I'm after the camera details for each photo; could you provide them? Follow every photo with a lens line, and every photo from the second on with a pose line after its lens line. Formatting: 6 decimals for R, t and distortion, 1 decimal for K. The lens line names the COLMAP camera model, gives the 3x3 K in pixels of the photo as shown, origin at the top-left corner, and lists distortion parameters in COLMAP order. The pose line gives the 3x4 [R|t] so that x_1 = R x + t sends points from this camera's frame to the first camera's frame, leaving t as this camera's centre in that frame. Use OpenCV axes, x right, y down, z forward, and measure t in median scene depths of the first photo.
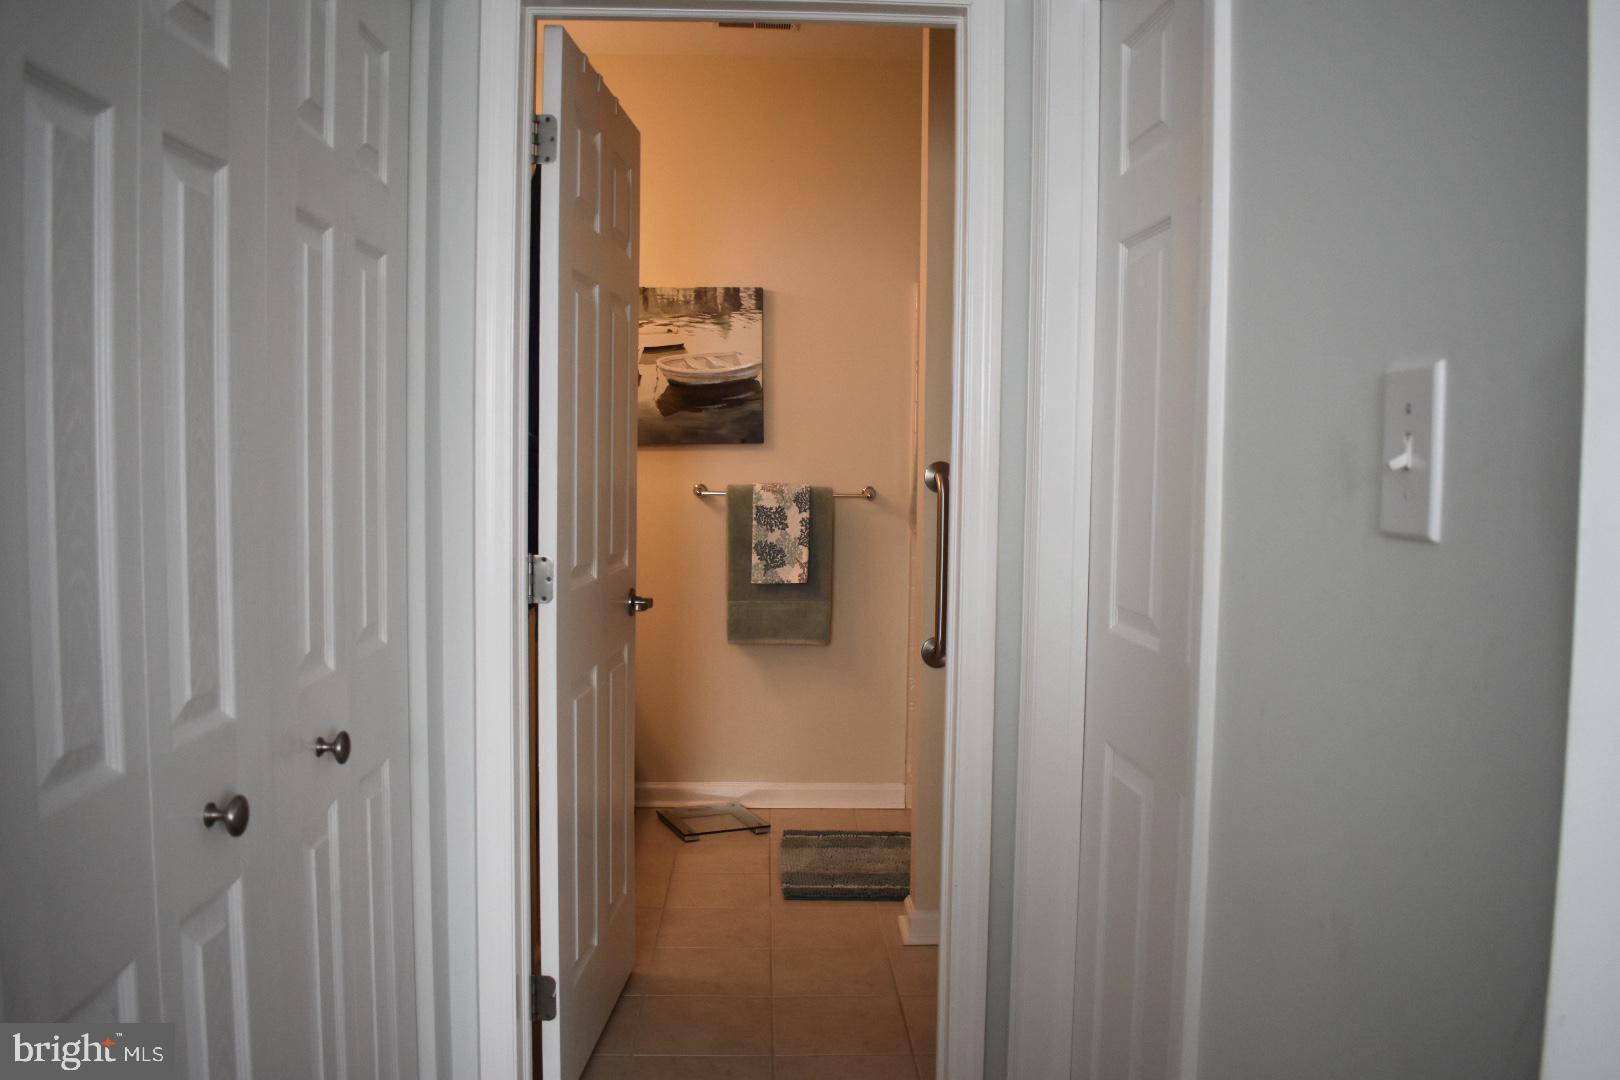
lens RADIAL K [[1264.5, 0, 812.8], [0, 1264.5, 537.0], [0, 0, 1]] dist [-0.096267, 0.015378]
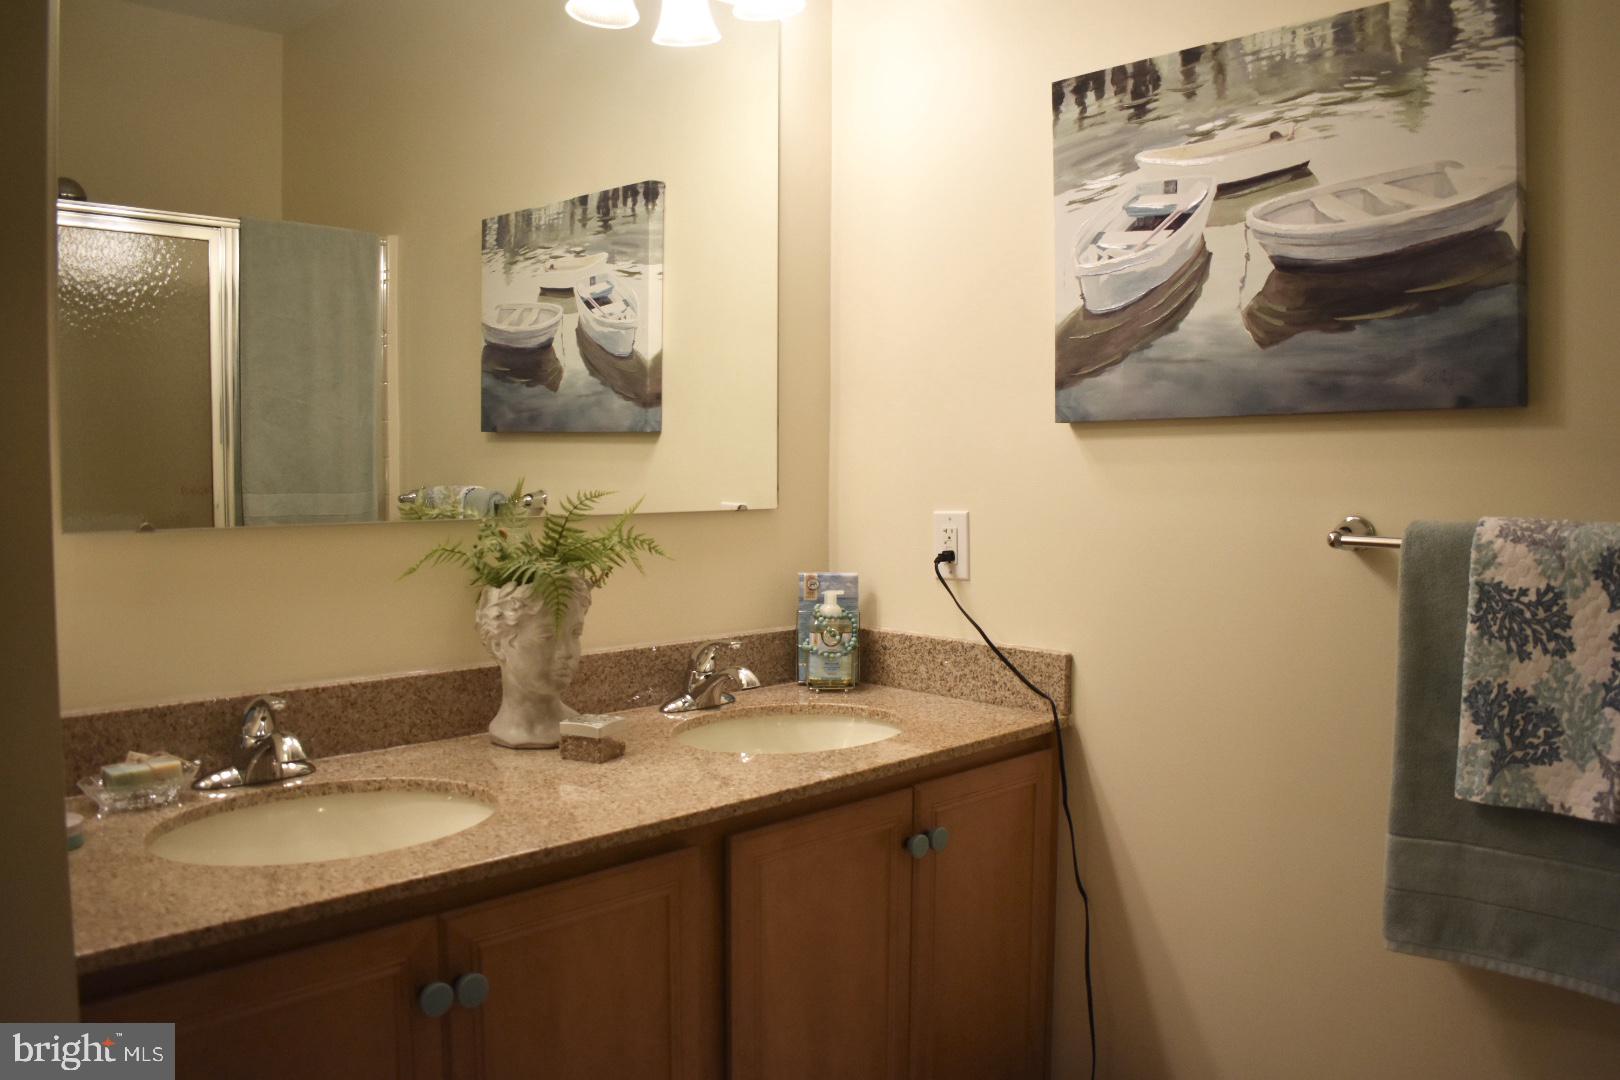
lens RADIAL K [[1264.5, 0, 814.4], [0, 1264.5, 533.4], [0, 0, 1]] dist [-0.096267, 0.015378]
pose [[0.687472, 0.031538, -0.725526, 0.076336], [-0.041489, 0.999130, 0.004118, -0.031720], [0.725025, 0.027270, 0.688183, 0.624173]]
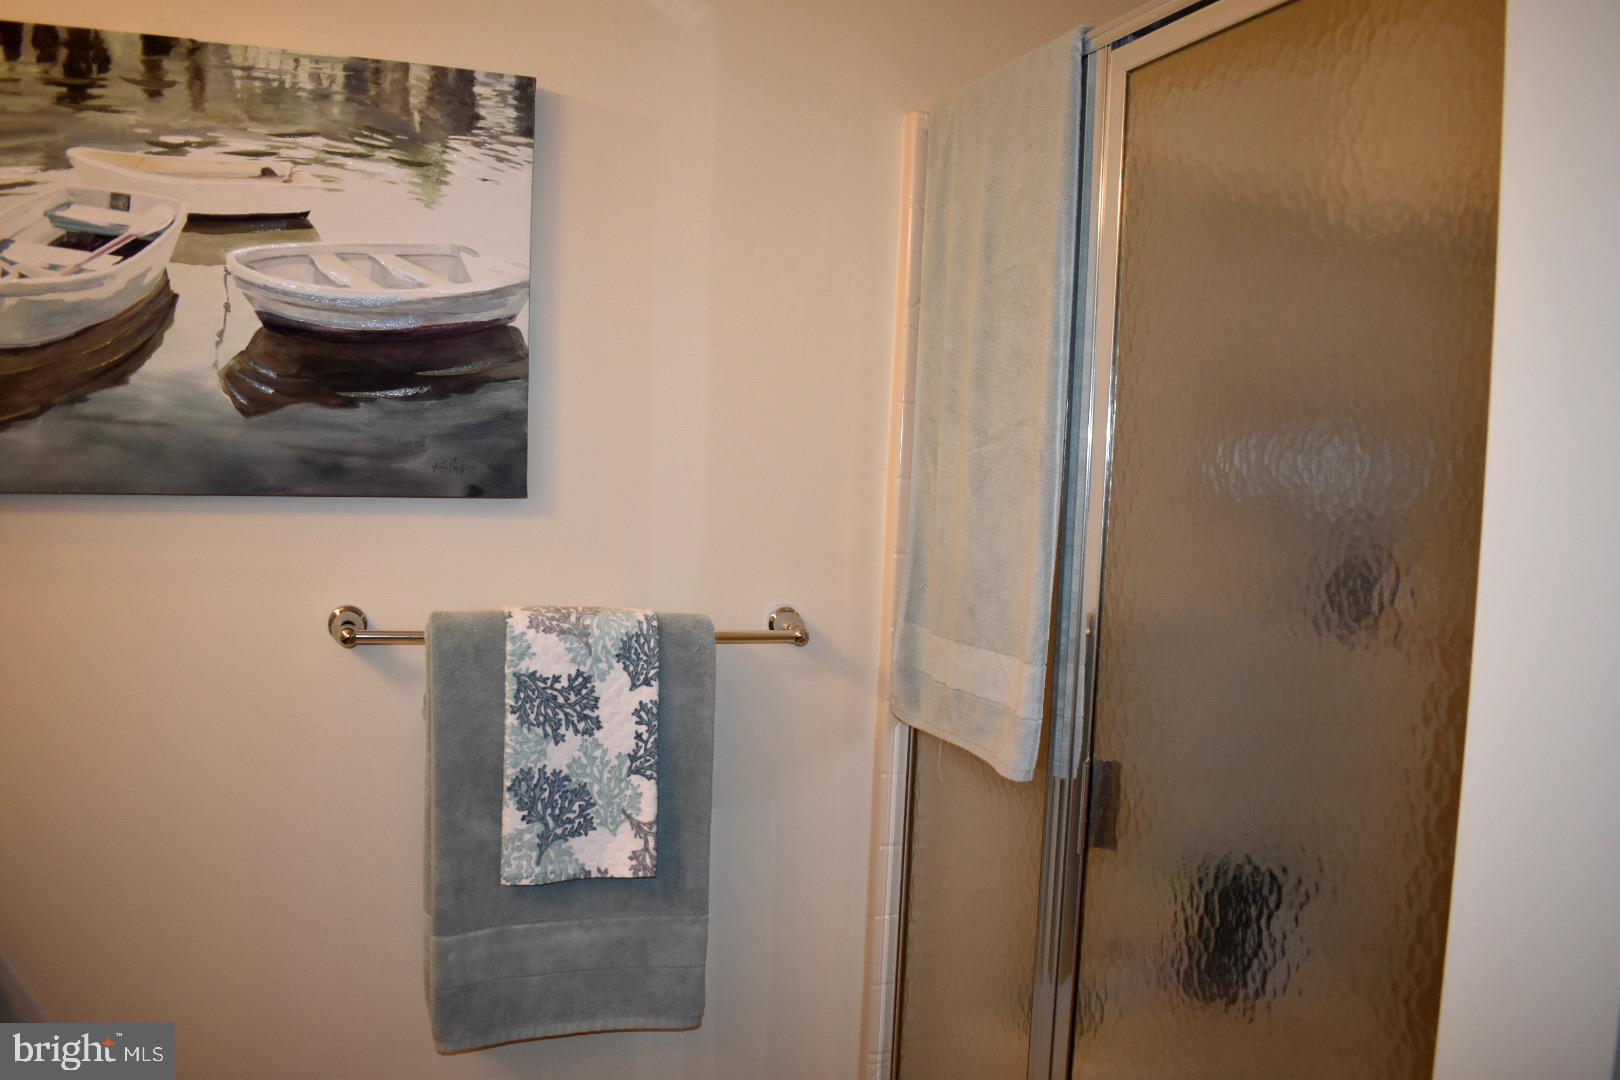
lens RADIAL K [[1264.5, 0, 798.3], [0, 1264.5, 542.5], [0, 0, 1]] dist [-0.096267, 0.015378]
pose [[0.945931, 0.006735, 0.324298, -0.084707], [-0.008676, 0.999952, 0.004537, -0.063999], [-0.324252, -0.007105, 0.945944, 0.629284]]
